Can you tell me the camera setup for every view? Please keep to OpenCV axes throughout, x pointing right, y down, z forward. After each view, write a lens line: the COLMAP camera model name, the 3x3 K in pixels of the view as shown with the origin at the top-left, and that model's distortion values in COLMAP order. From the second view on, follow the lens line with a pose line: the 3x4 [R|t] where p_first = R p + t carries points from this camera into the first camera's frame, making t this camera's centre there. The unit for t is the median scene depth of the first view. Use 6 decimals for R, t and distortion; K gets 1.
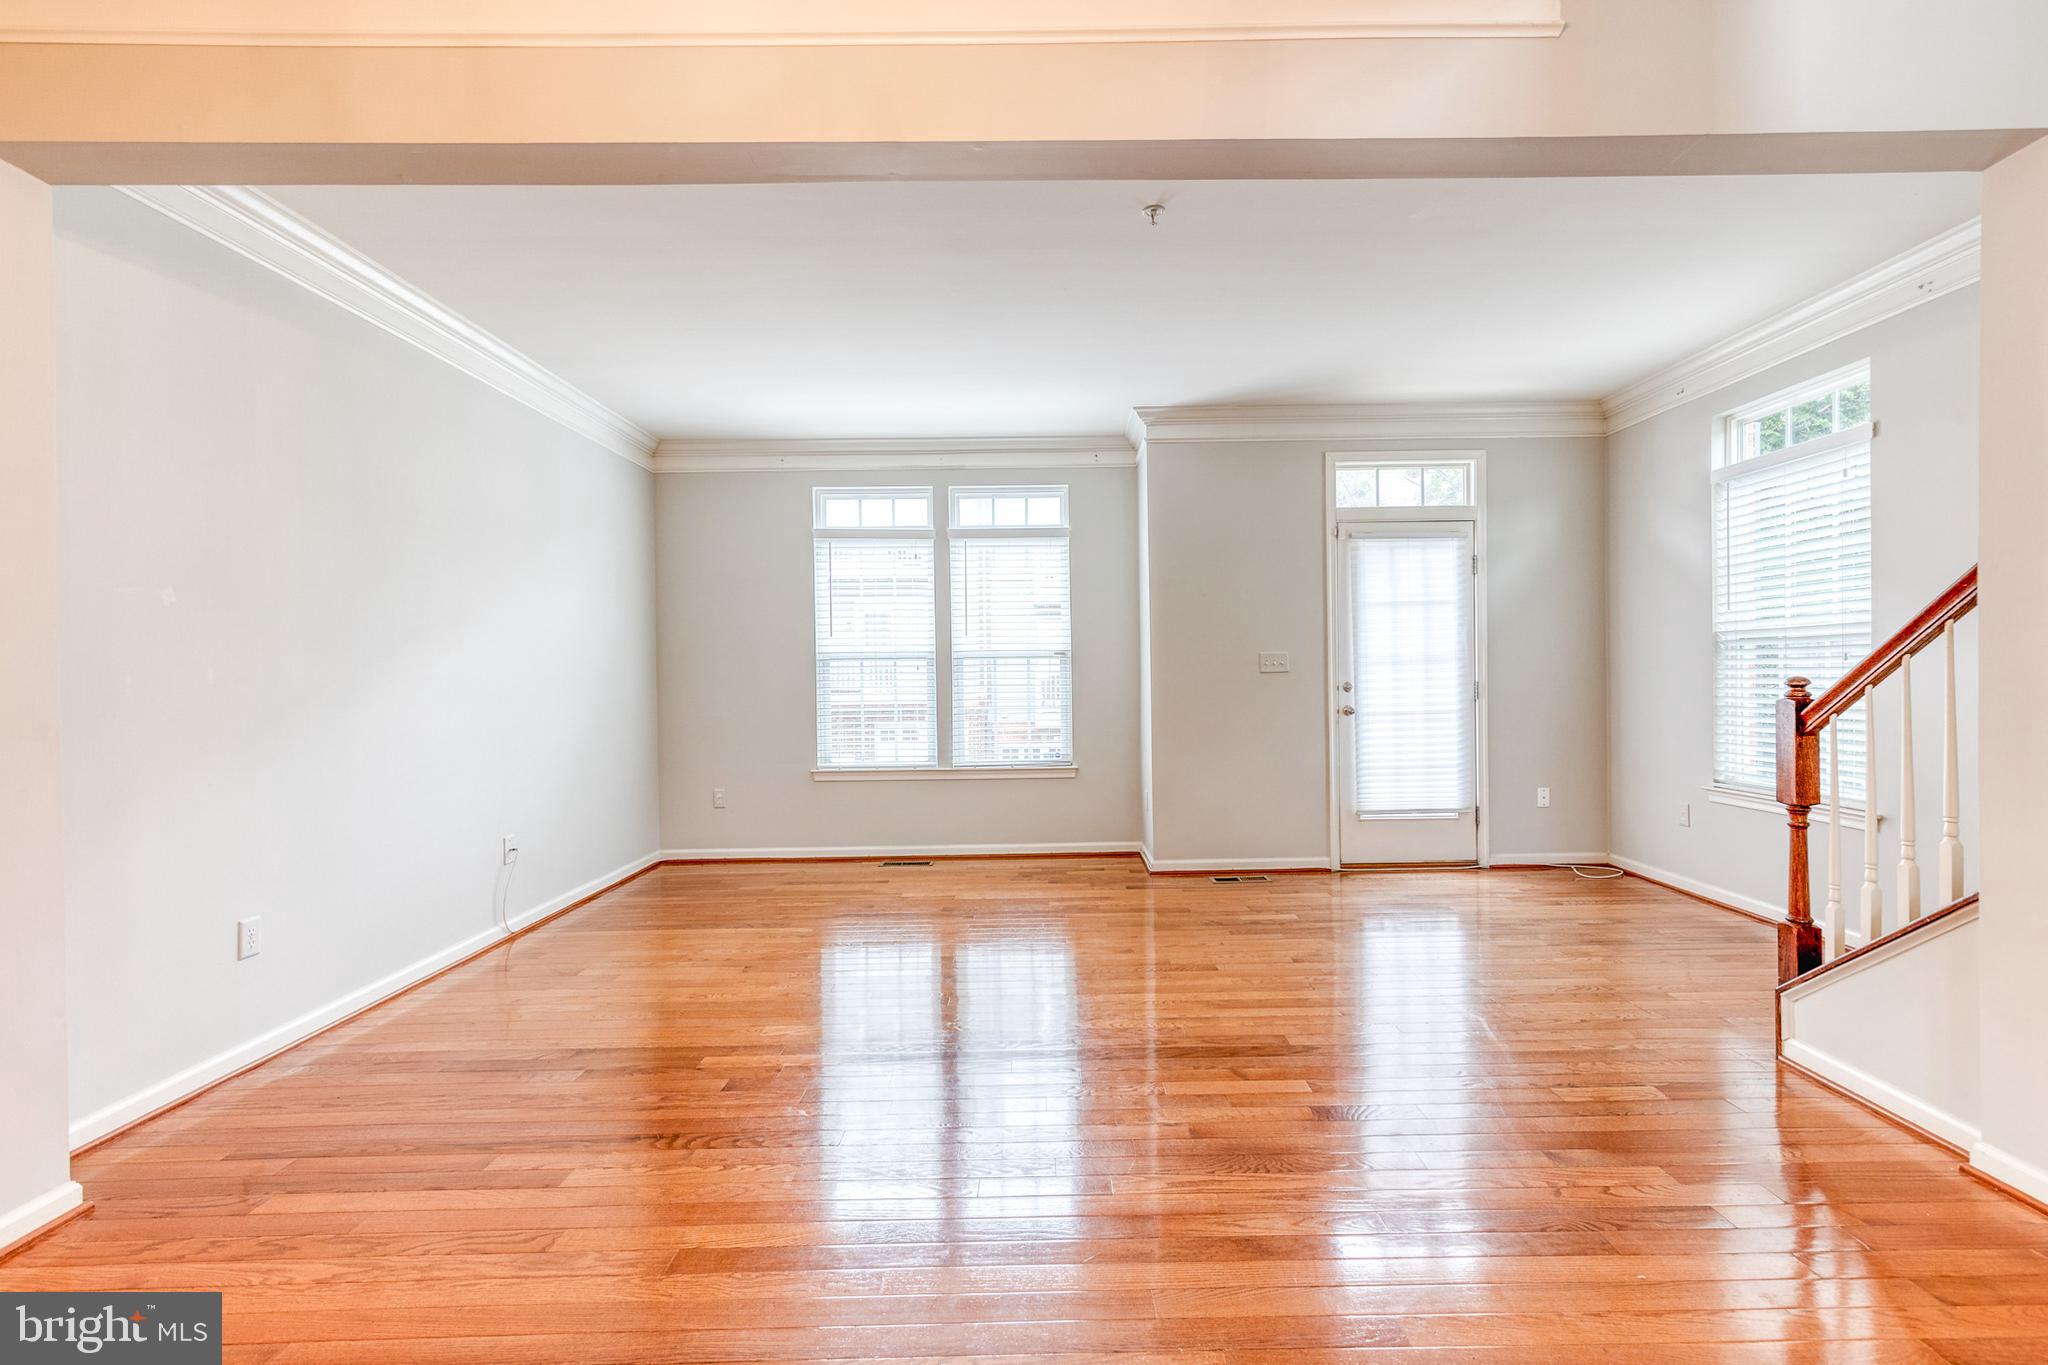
lens RADIAL K [[932.5, 0, 1046.3], [0, 932.5, 684.1], [0, 0, 1]] dist [0.010182, -0.000164]
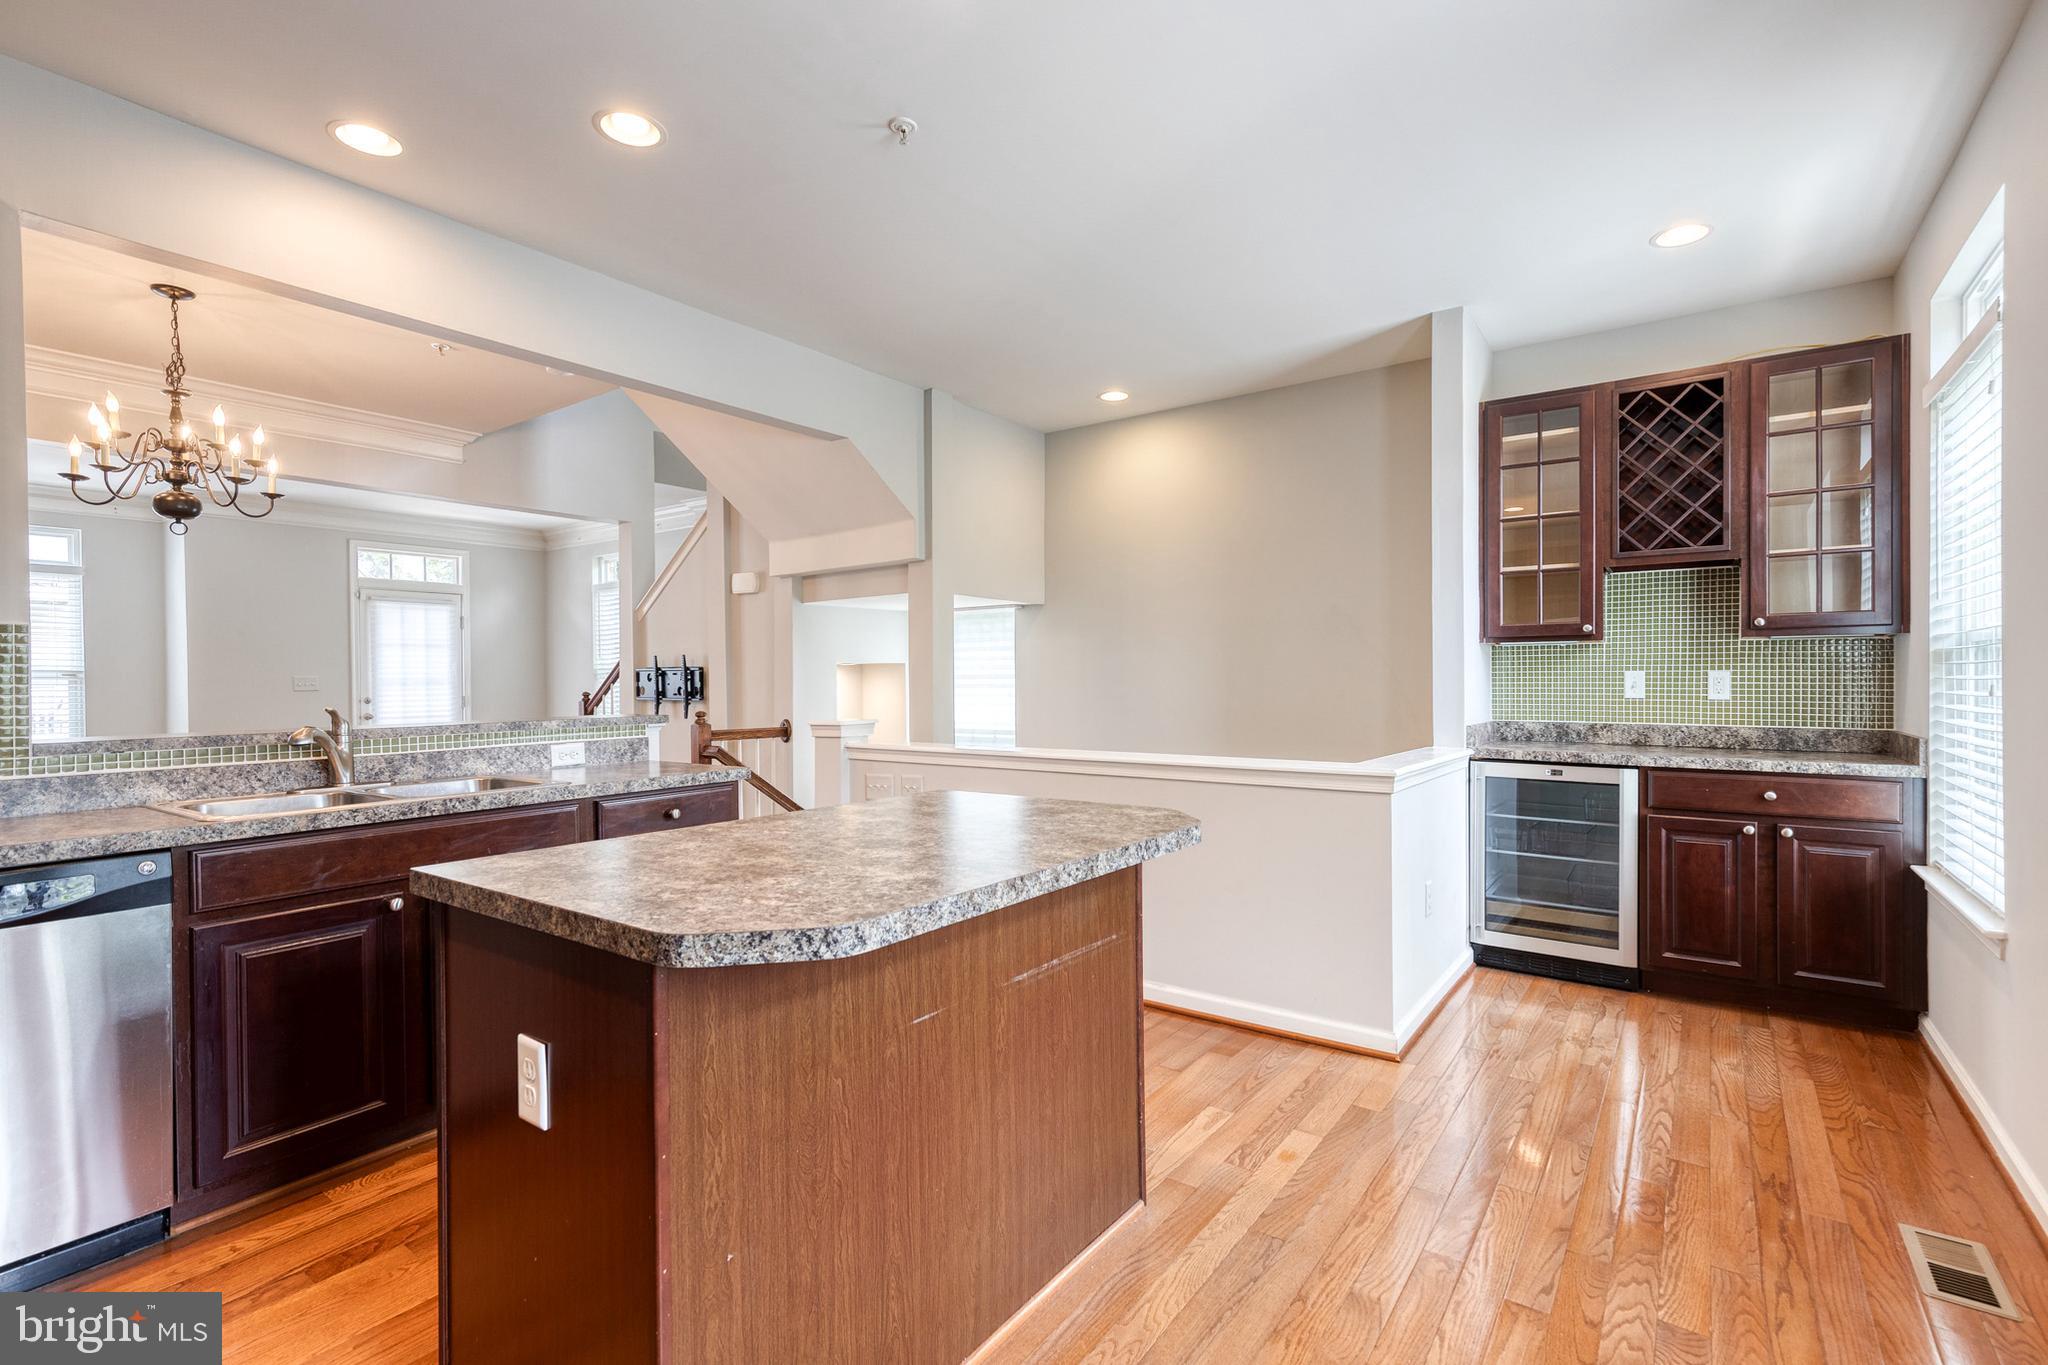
lens RADIAL K [[932.5, 0, 1046.3], [0, 932.5, 684.1], [0, 0, 1]] dist [0.010182, -0.000164]
pose [[0.582163, 0.004694, 0.813059, -0.253513], [0.012635, 0.999810, -0.014819, 0.012743], [-0.812974, 0.018901, 0.581993, -0.723003]]
